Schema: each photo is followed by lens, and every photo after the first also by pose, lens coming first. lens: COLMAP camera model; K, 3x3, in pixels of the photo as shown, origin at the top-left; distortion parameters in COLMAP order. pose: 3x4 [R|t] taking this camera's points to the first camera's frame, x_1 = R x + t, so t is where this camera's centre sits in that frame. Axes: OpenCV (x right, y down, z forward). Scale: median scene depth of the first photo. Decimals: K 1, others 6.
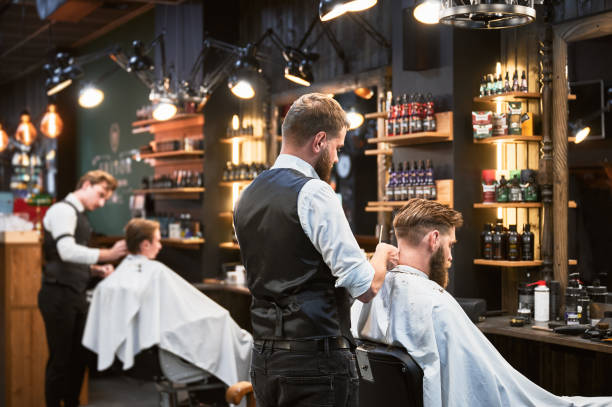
lens RADIAL K [[1077.4, 0, 306.0], [0, 1077.4, 203.5], [0, 0, 1]] dist [0.053778, -0.143219]
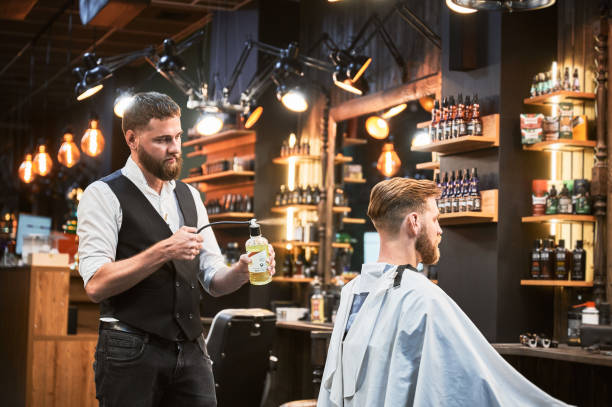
lens RADIAL K [[1297.4, 0, 305.6], [0, 1297.4, 189.7], [0, 0, 1]] dist [0.039678, -0.113576]
pose [[0.993835, 0.021772, -0.108713, 0.092912], [-0.029359, 0.997206, -0.068684, 0.055814], [0.106914, 0.071453, 0.991697, -0.085281]]
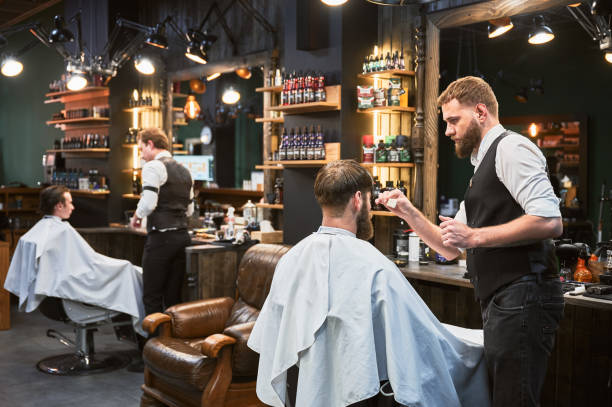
lens RADIAL K [[738.5, 0, 298.2], [0, 738.5, 203.9], [0, 0, 1]] dist [0.016731, 0.006718]
pose [[0.982244, 0.004257, 0.187557, -0.060589], [-0.013774, 0.998681, 0.049469, 0.005407], [-0.187099, -0.051174, 0.981007, 0.202226]]
